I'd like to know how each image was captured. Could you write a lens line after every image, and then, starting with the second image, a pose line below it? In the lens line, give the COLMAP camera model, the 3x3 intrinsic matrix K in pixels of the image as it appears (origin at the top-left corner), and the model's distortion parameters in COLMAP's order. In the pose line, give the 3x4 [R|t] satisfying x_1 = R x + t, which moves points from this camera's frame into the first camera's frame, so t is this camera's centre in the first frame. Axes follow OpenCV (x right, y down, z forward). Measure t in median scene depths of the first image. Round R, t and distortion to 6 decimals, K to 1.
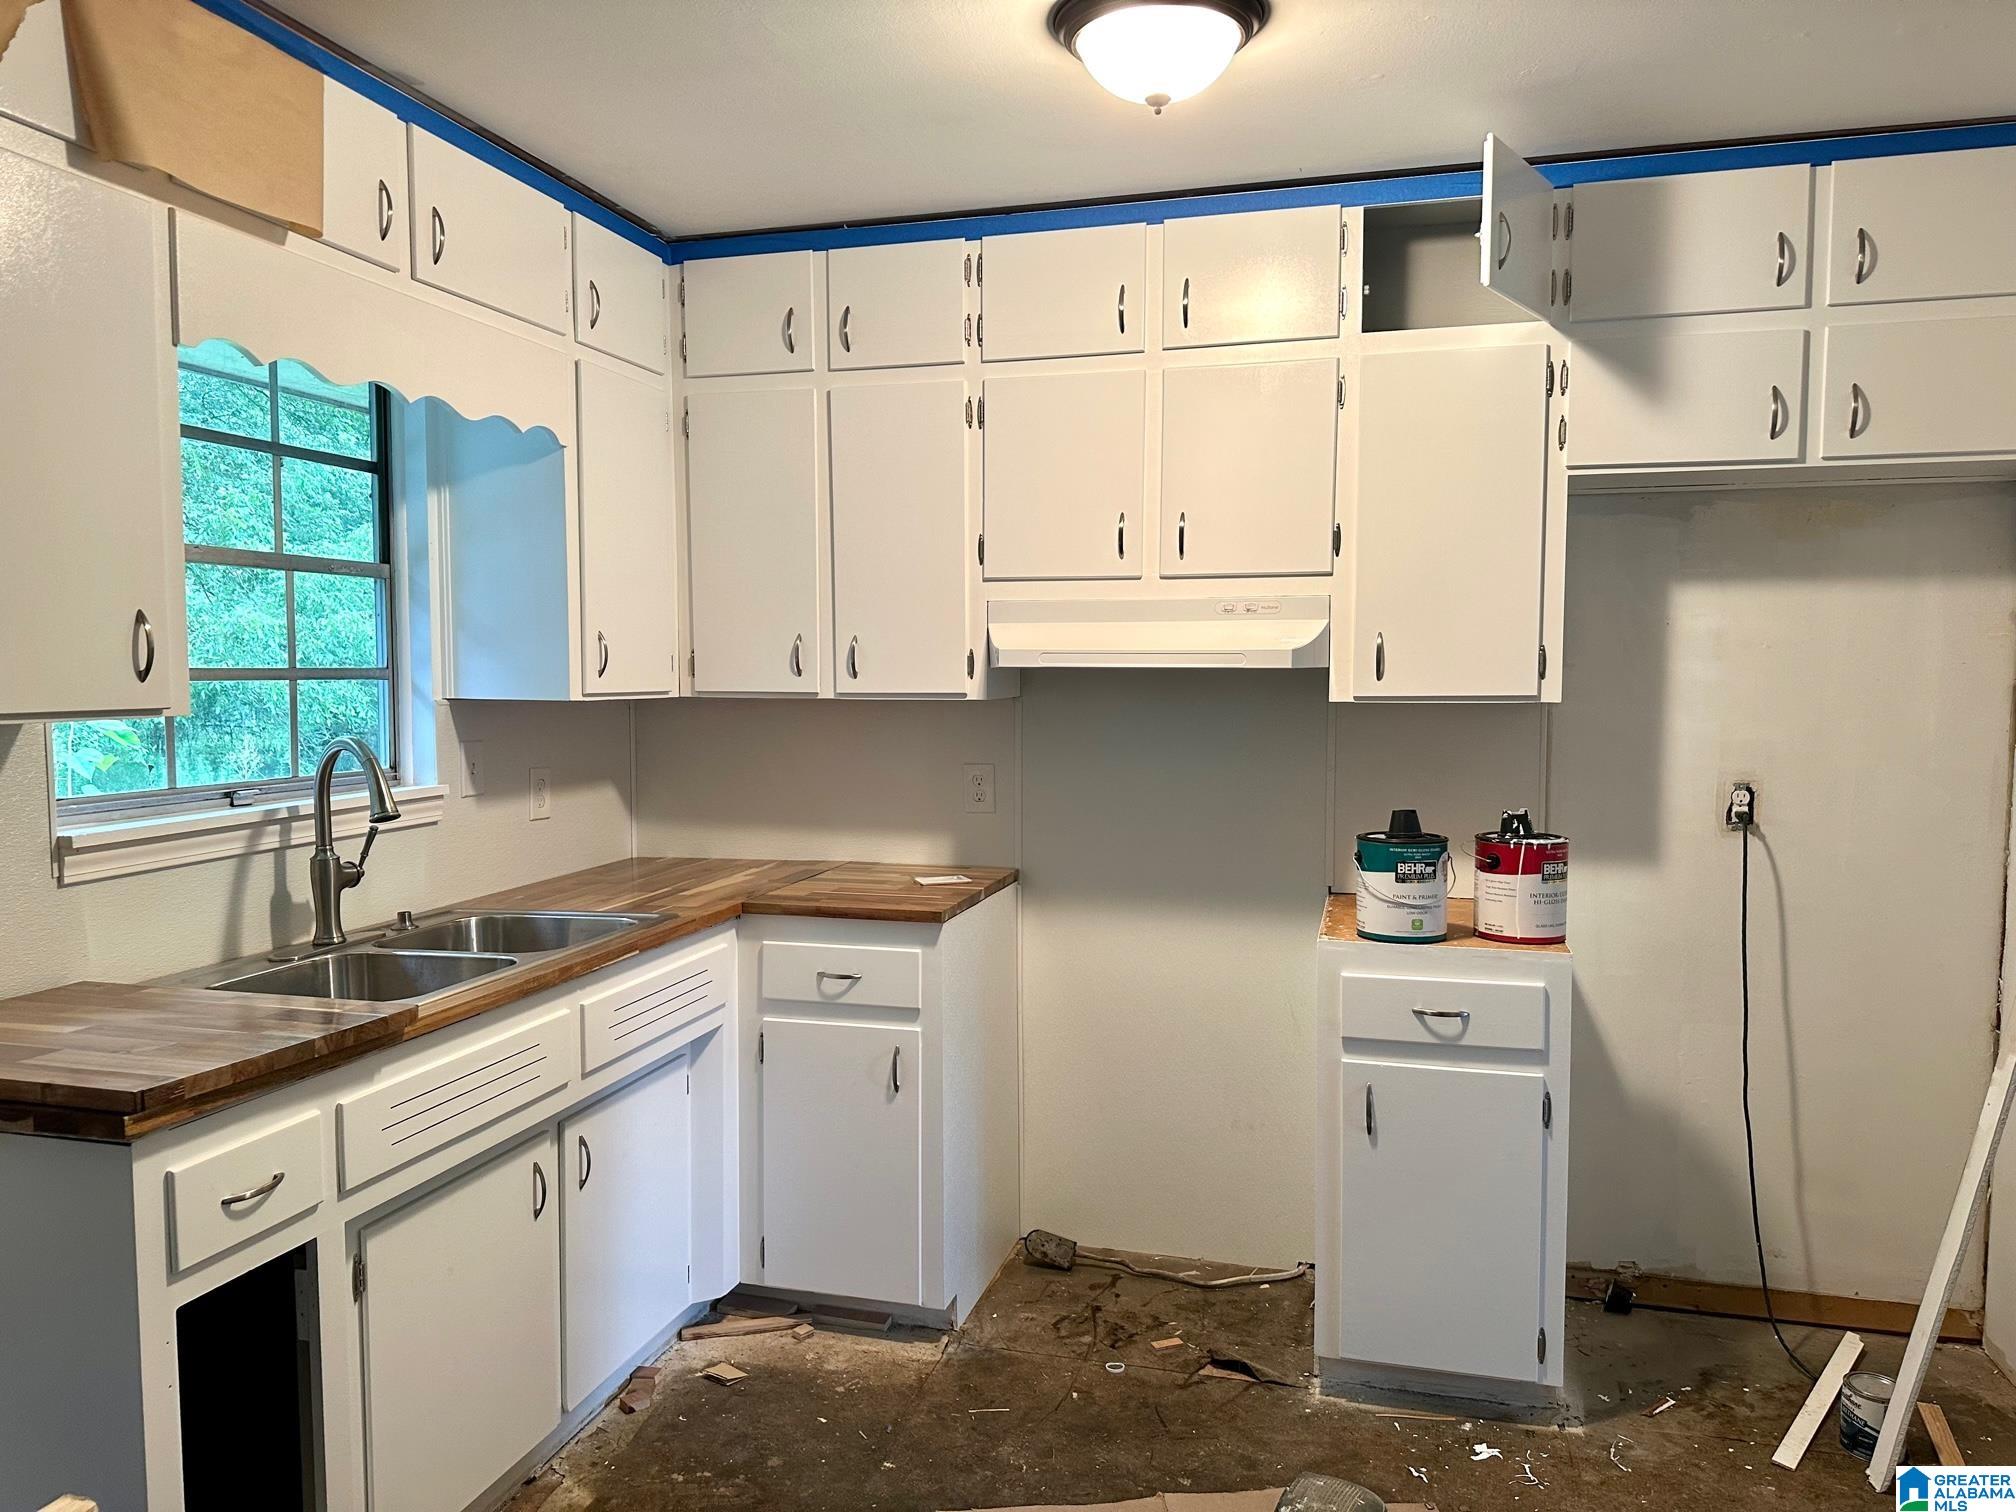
lens RADIAL K [[1430.1, 0, 1006.9], [0, 1430.1, 763.0], [0, 0, 1]] dist [0.048257, -0.062228]
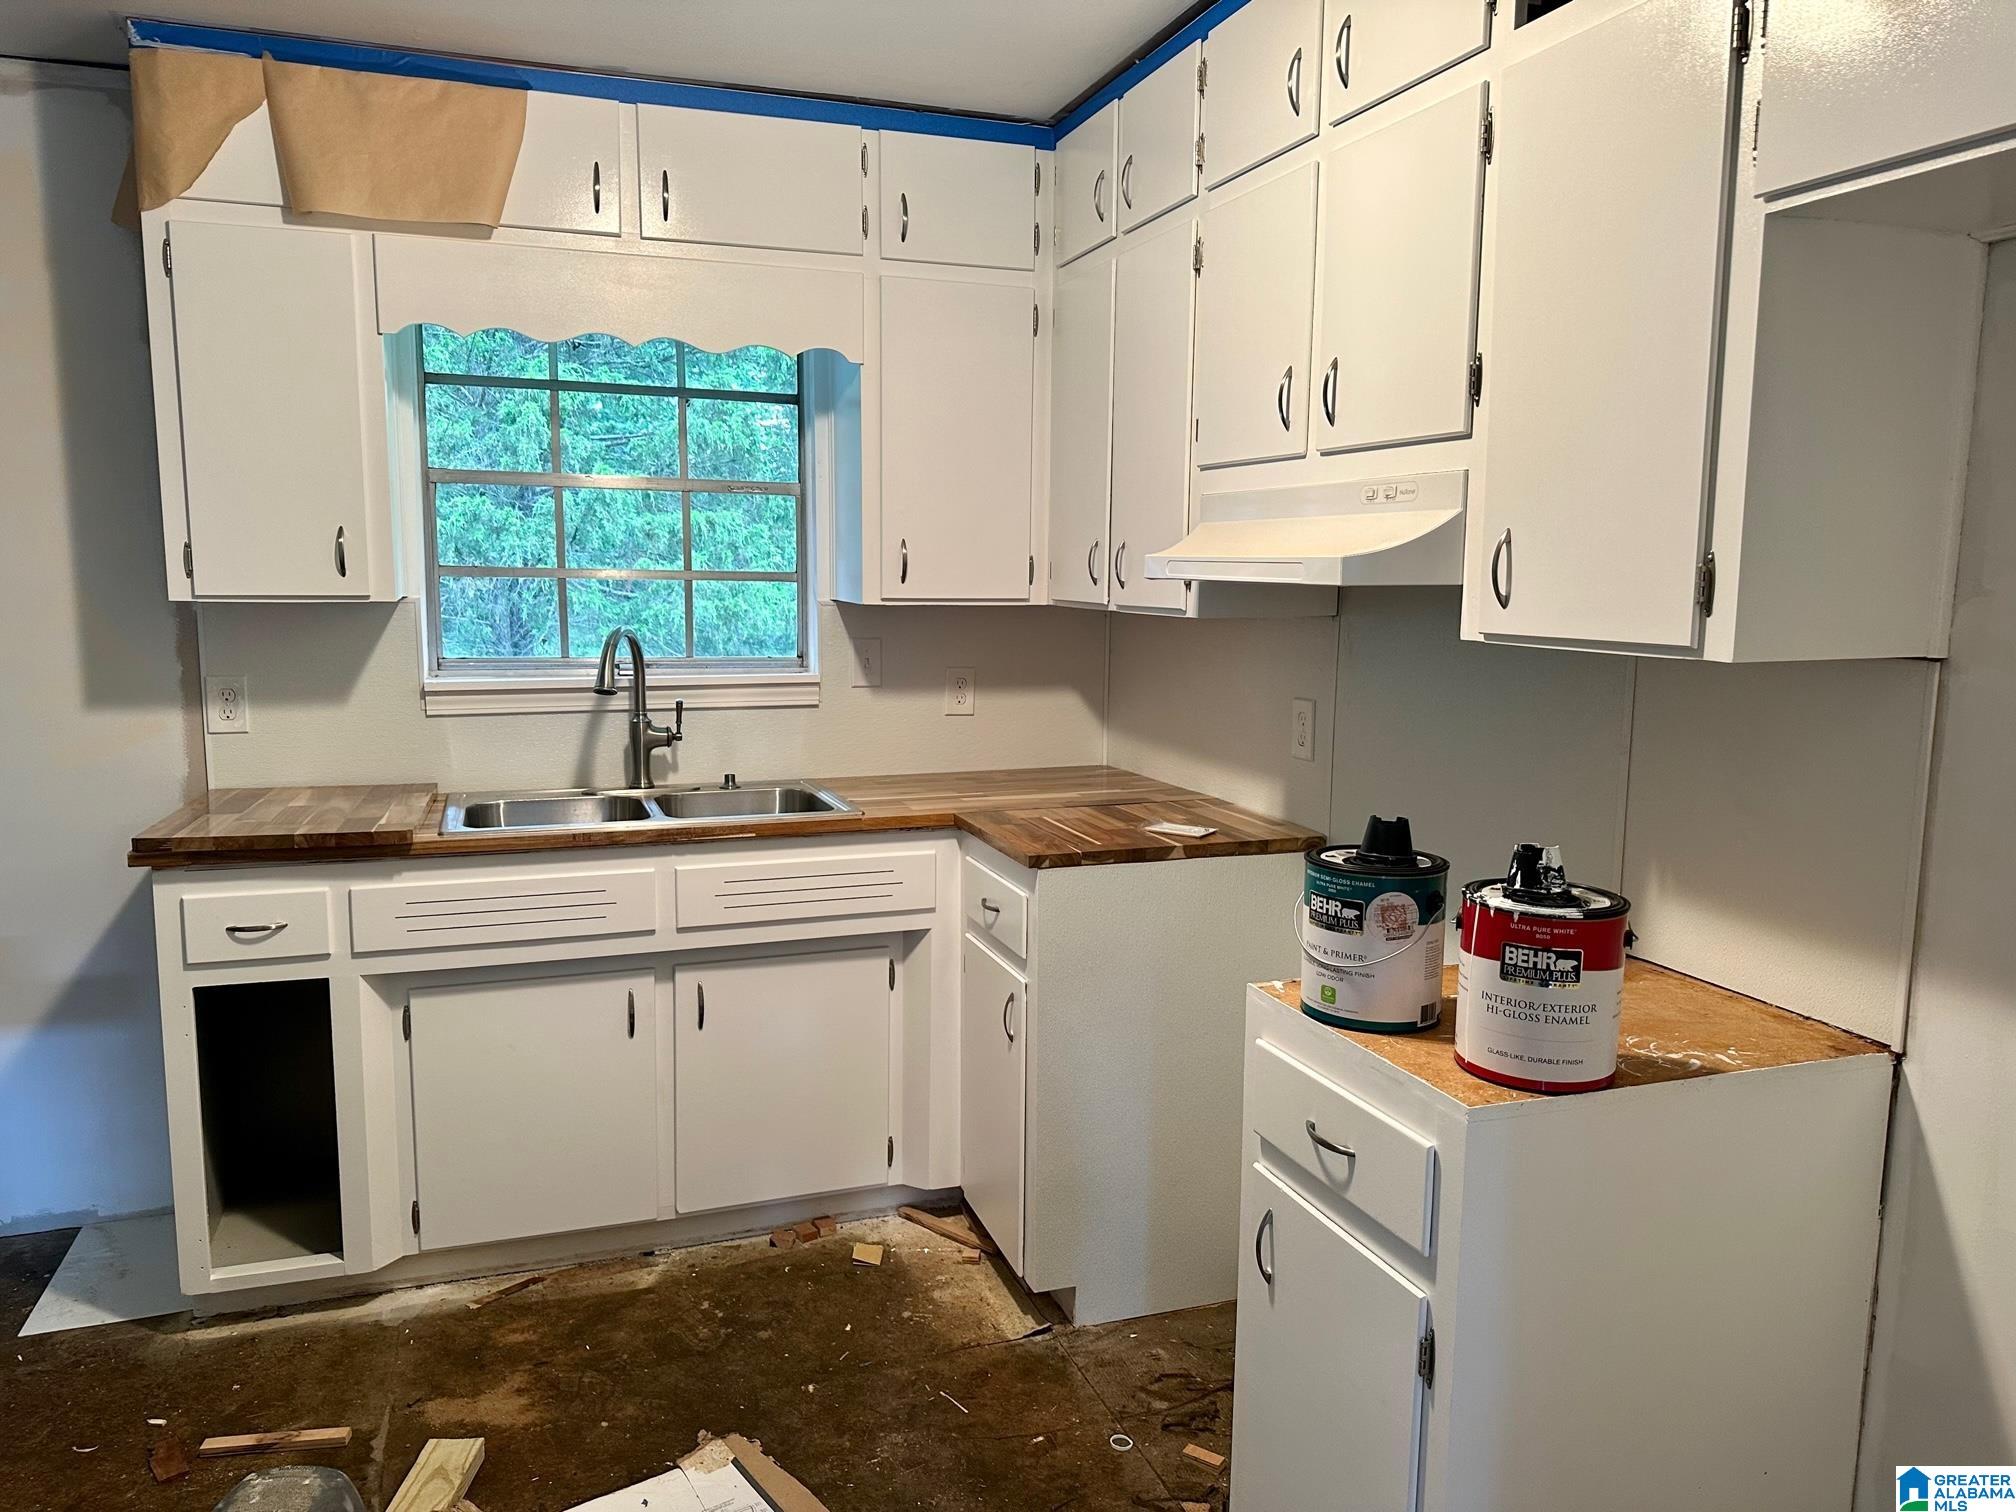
lens RADIAL K [[1430.1, 0, 992.5], [0, 1430.1, 760.9], [0, 0, 1]] dist [0.048257, -0.062228]
pose [[0.566530, 0.119202, -0.815374, 0.648721], [-0.065247, 0.992864, 0.099816, -0.040135], [0.821454, -0.003348, 0.570265, 0.473247]]
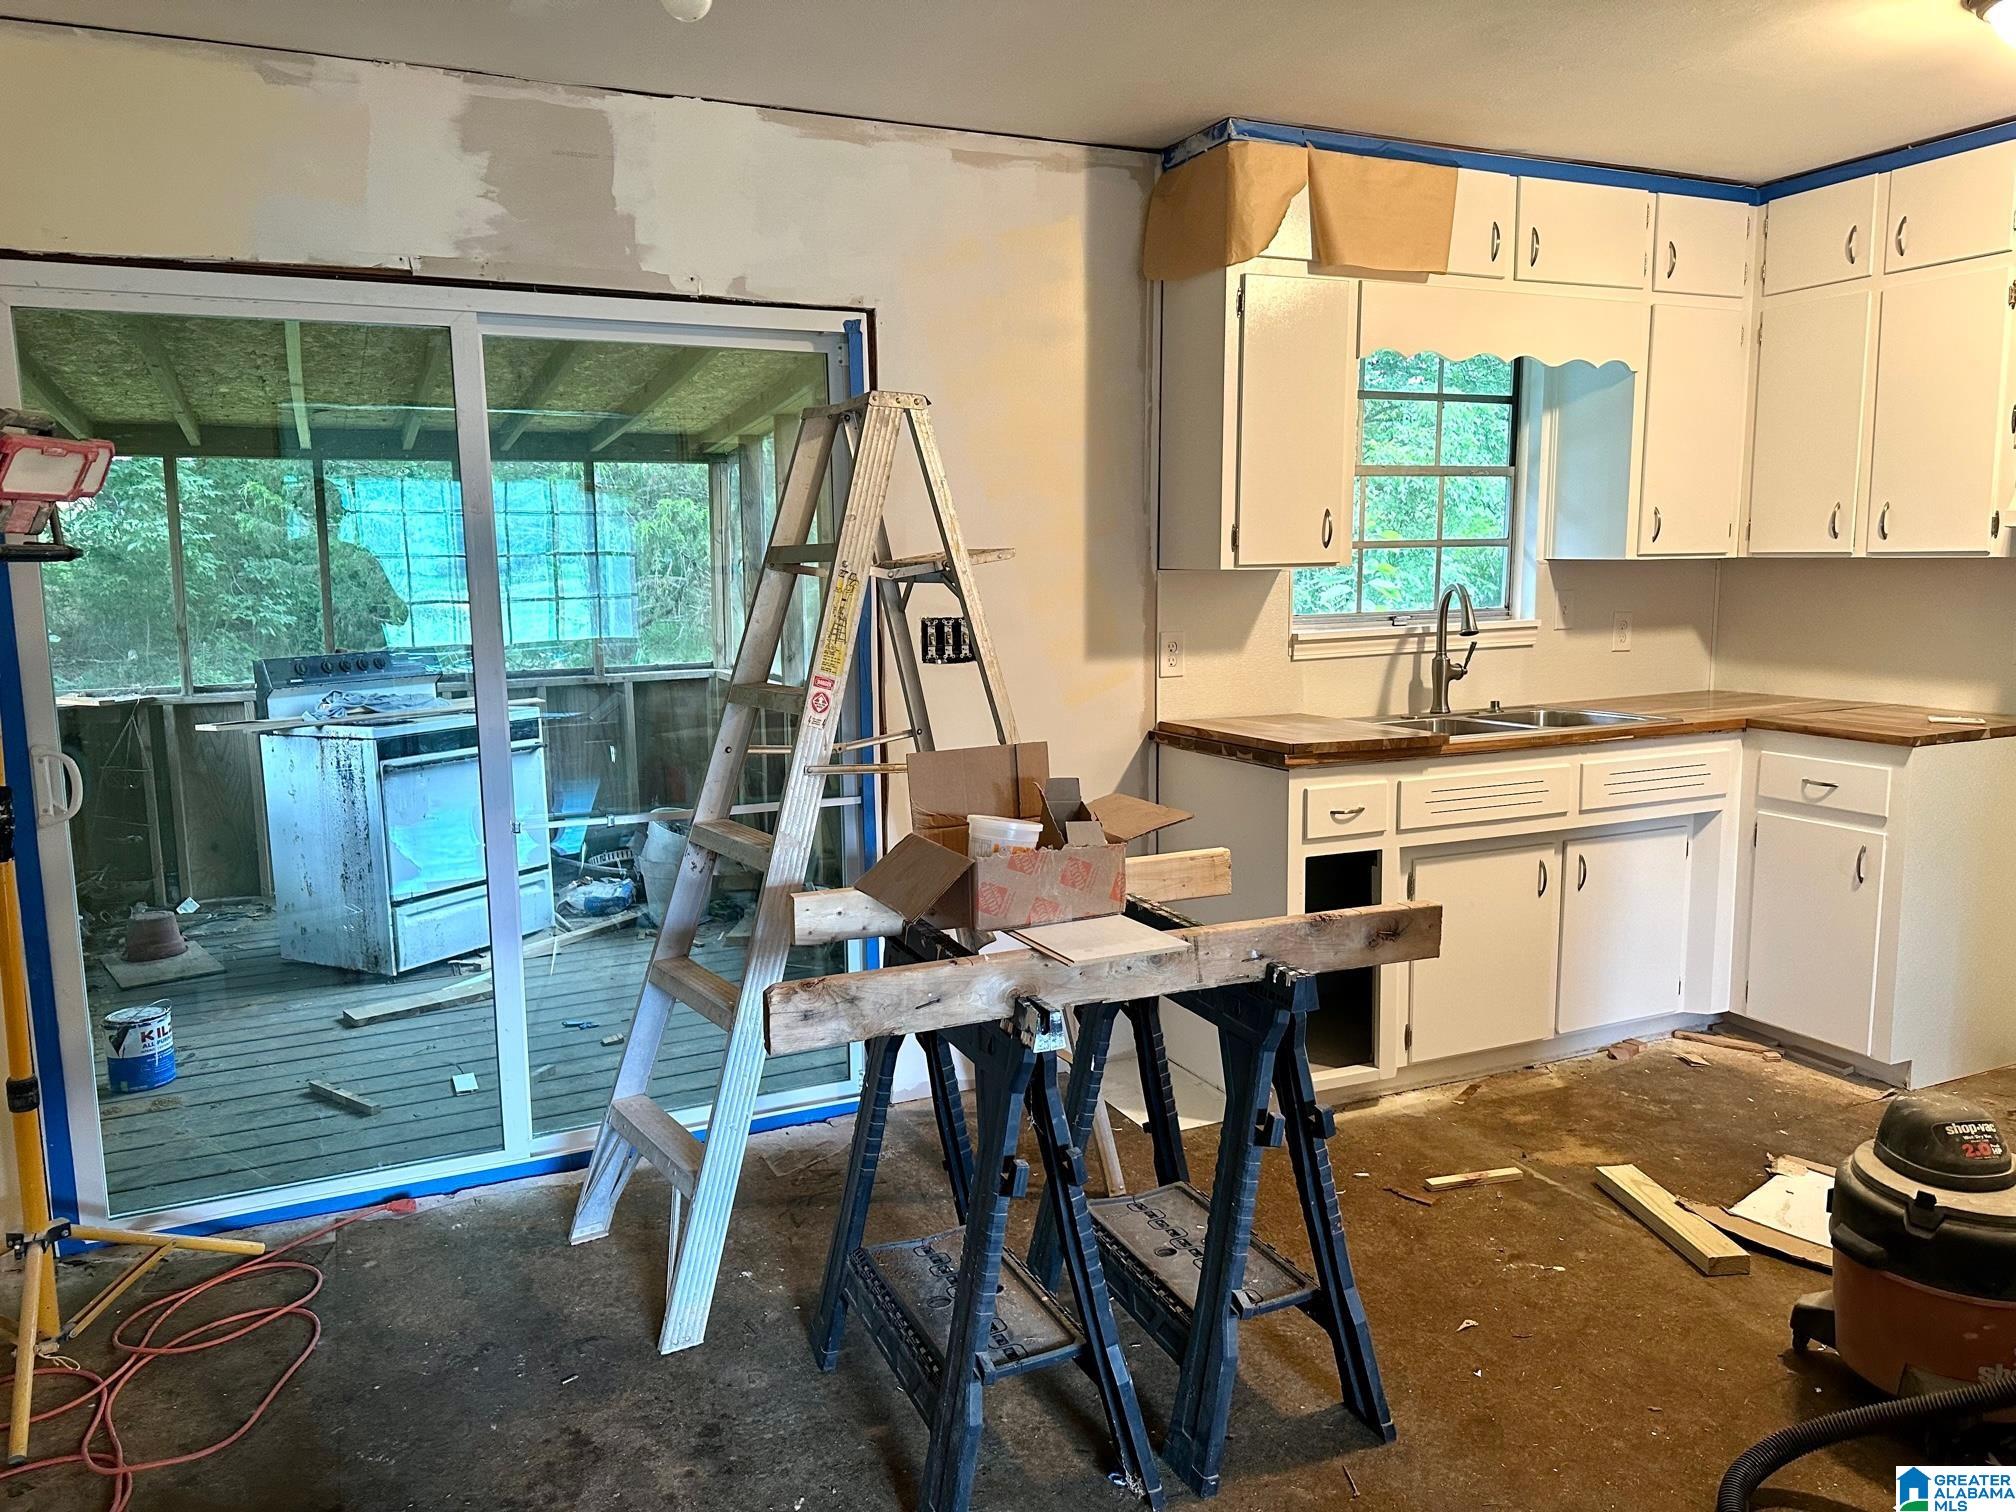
lens RADIAL K [[1430.1, 0, 985.4], [0, 1430.1, 760.7], [0, 0, 1]] dist [0.048257, -0.062228]
pose [[0.640244, 0.099548, -0.761694, 0.375815], [-0.036189, 0.994375, 0.099539, 0.032809], [0.767319, -0.036164, 0.640245, -0.361816]]
